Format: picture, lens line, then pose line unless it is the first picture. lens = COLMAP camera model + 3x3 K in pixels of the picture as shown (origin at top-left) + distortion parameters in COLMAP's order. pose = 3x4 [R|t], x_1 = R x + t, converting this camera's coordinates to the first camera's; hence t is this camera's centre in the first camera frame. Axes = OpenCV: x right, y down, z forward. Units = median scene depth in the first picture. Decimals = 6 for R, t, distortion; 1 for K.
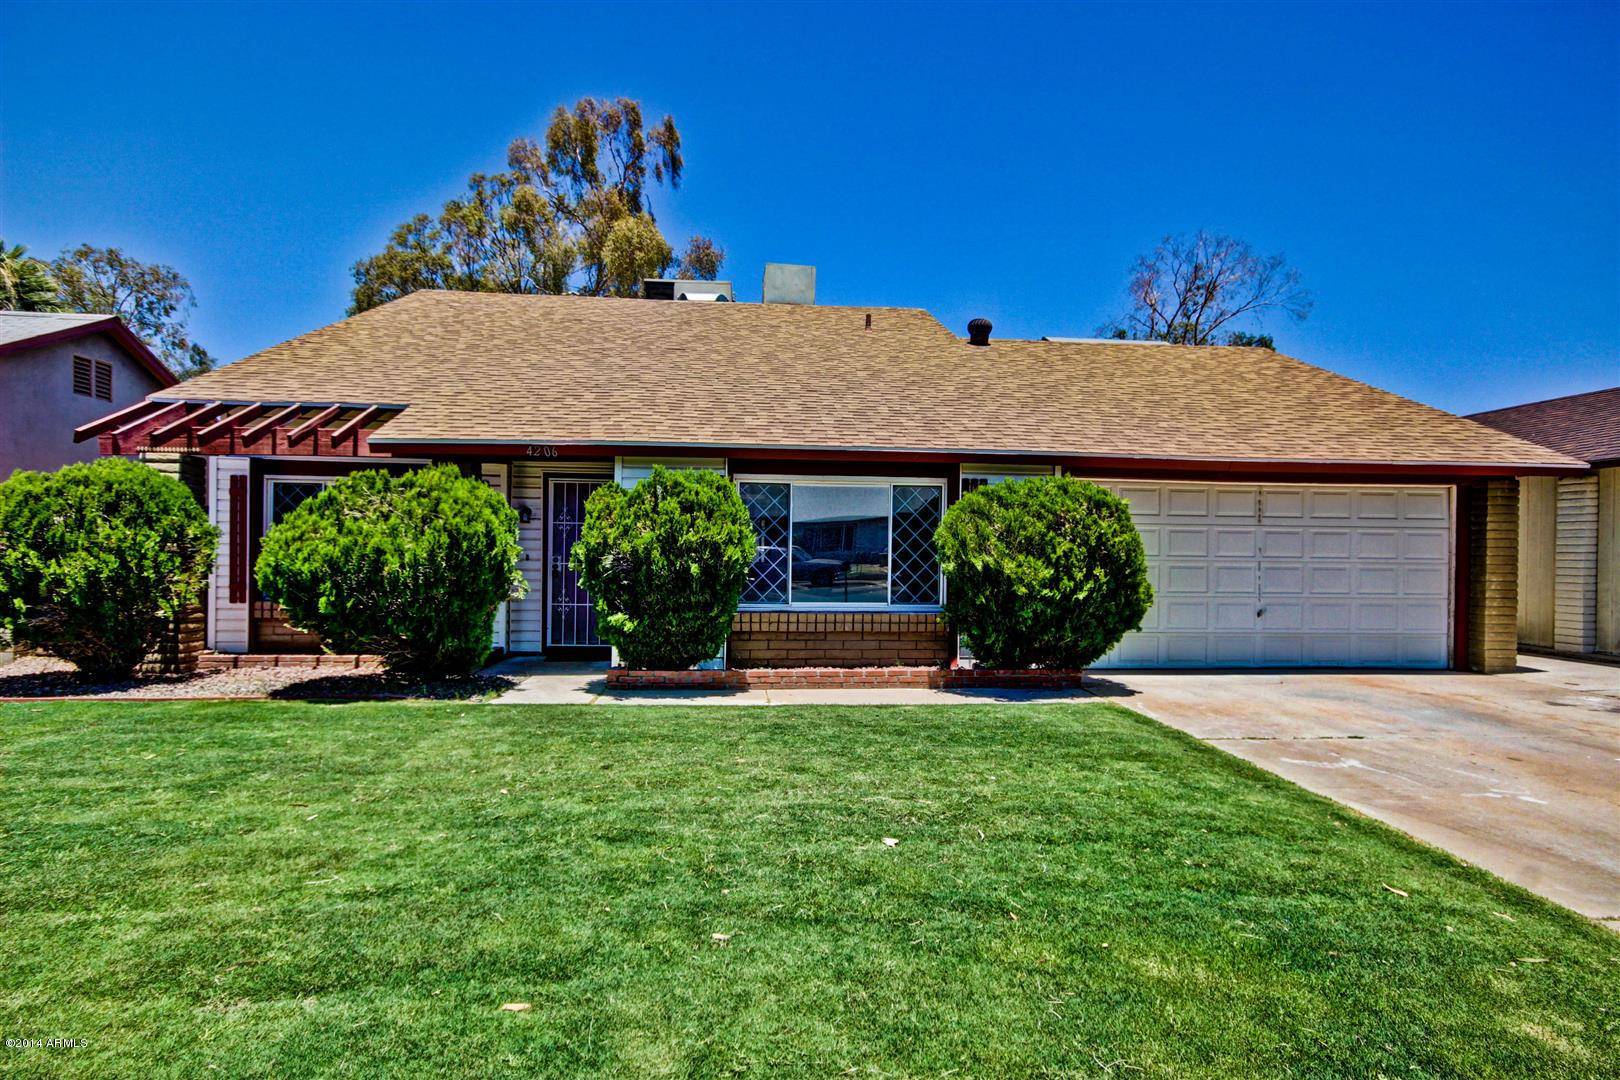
lens RADIAL K [[822.8, 0, 808.6], [0, 822.8, 542.0], [0, 0, 1]] dist [-0.001669, -0.000274]
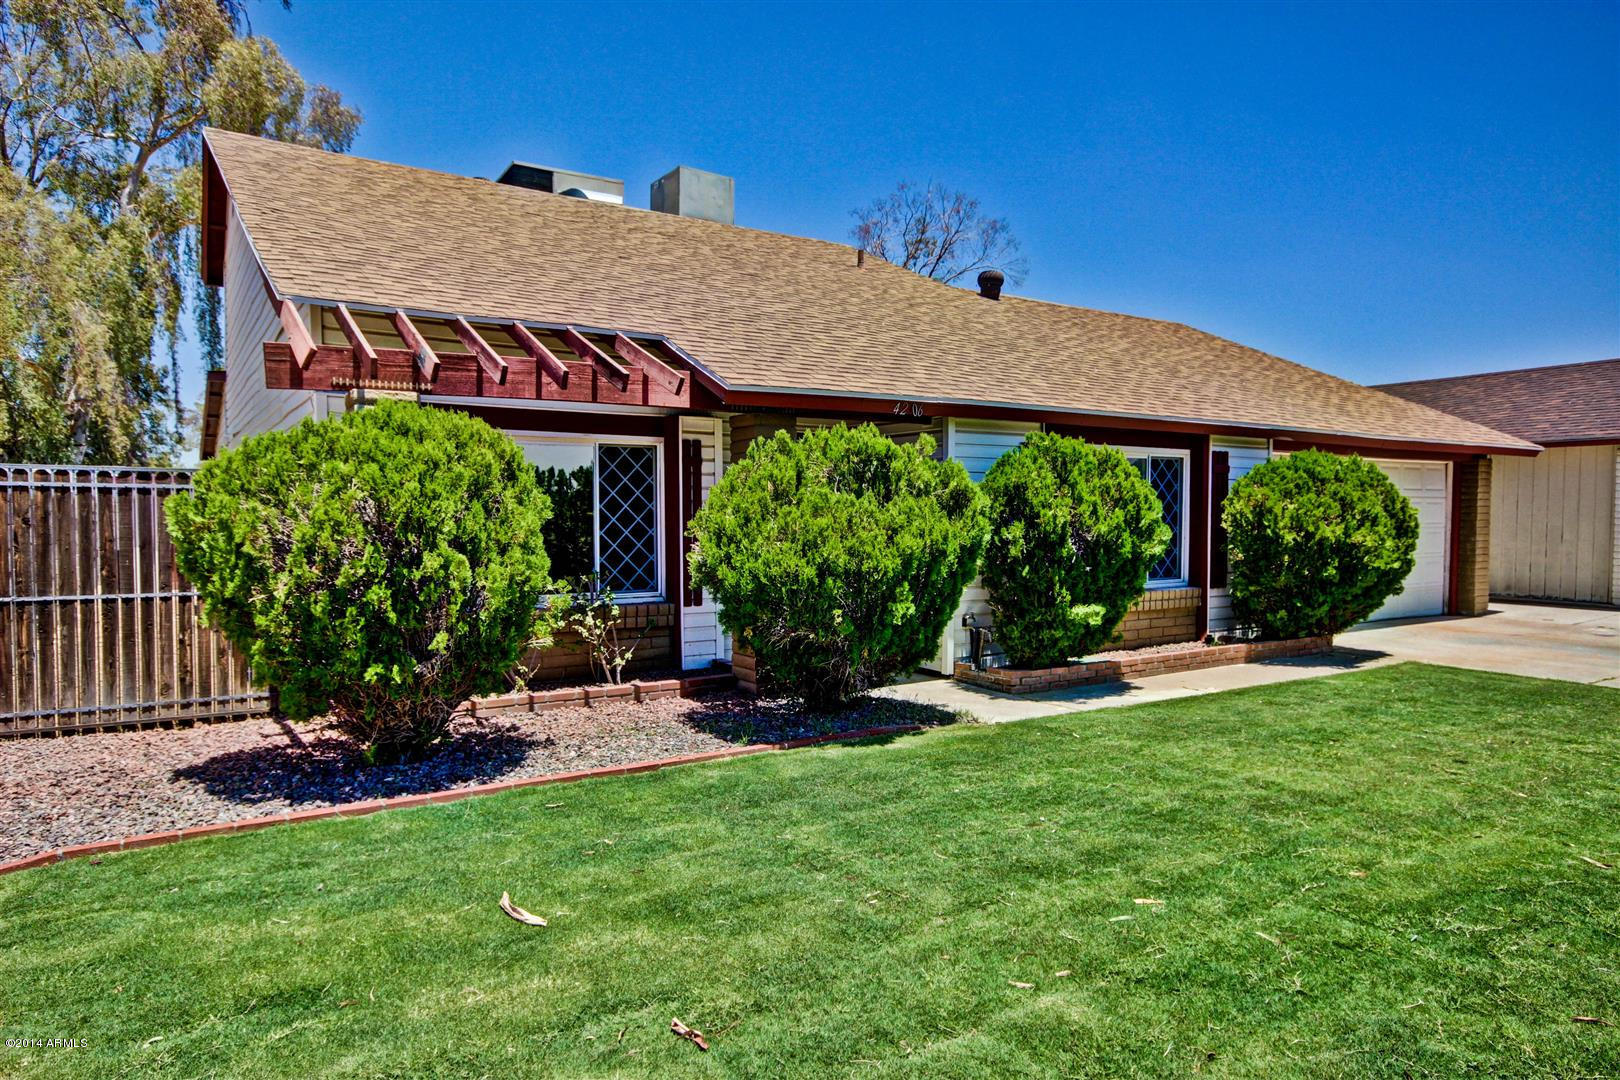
lens RADIAL K [[1005.9, 0, 811.2], [0, 1005.9, 535.4], [0, 0, 1]] dist [-0.008137, 0.000130]
pose [[0.878533, -0.024597, 0.477048, -0.739353], [0.014121, 0.999574, 0.025533, -0.012144], [-0.477473, -0.015695, 0.878506, 0.159127]]
